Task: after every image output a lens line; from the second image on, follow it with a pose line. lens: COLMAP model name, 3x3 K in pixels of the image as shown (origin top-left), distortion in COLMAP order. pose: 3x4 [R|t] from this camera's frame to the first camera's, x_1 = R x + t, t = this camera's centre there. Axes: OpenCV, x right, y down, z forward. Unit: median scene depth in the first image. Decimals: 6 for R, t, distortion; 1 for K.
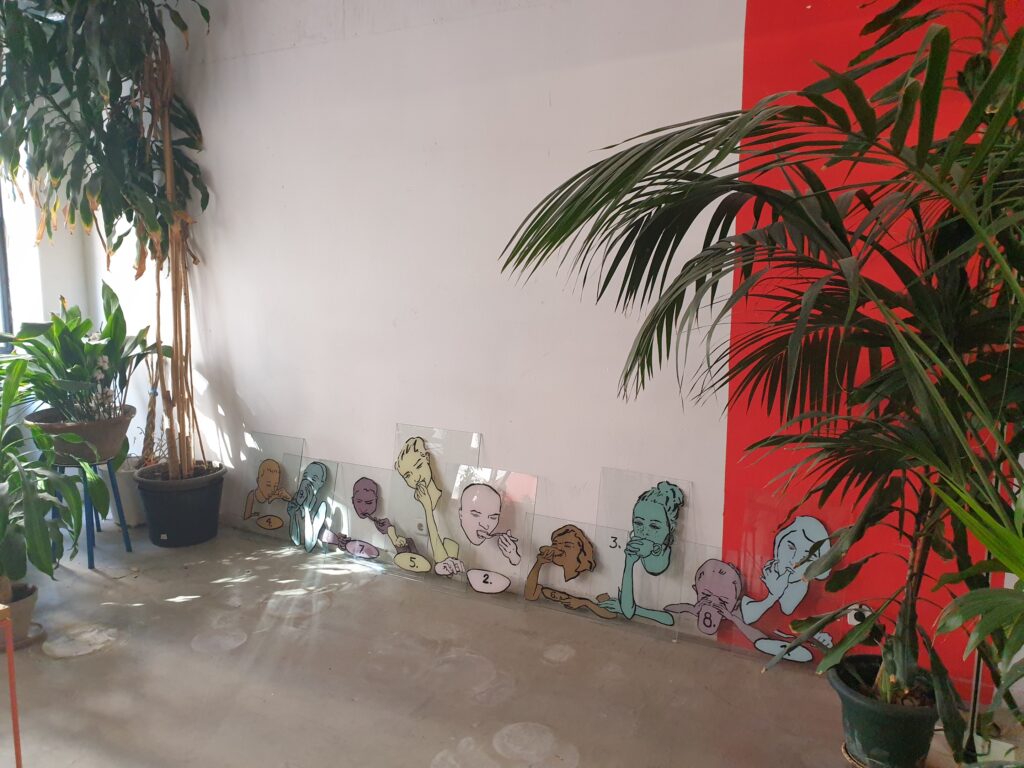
lens RADIAL K [[767.7, 0, 510.9], [0, 767.7, 381.6], [0, 0, 1]] dist [-0.010972, 0.010805]
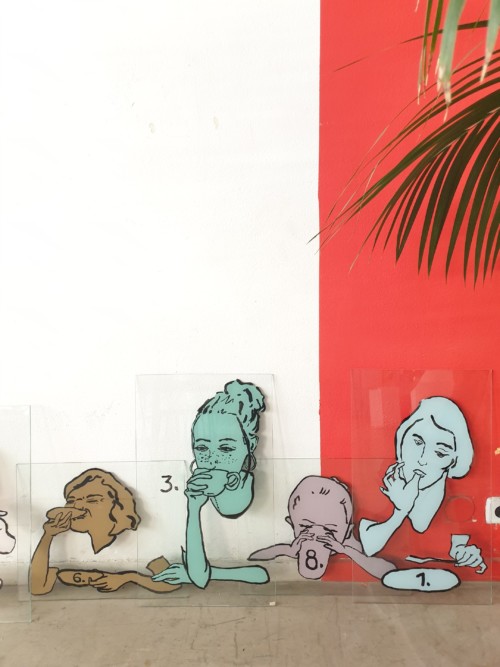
lens RADIAL K [[500.0, 0, 250.8], [0, 500.0, 327.4], [0, 0, 1]] dist [-0.010972, 0.010805]
pose [[0.882832, -0.121732, 0.453639, 0.019723], [0.092884, 0.992004, 0.085438, 0.047107], [-0.460412, -0.033292, 0.887081, 0.592076]]
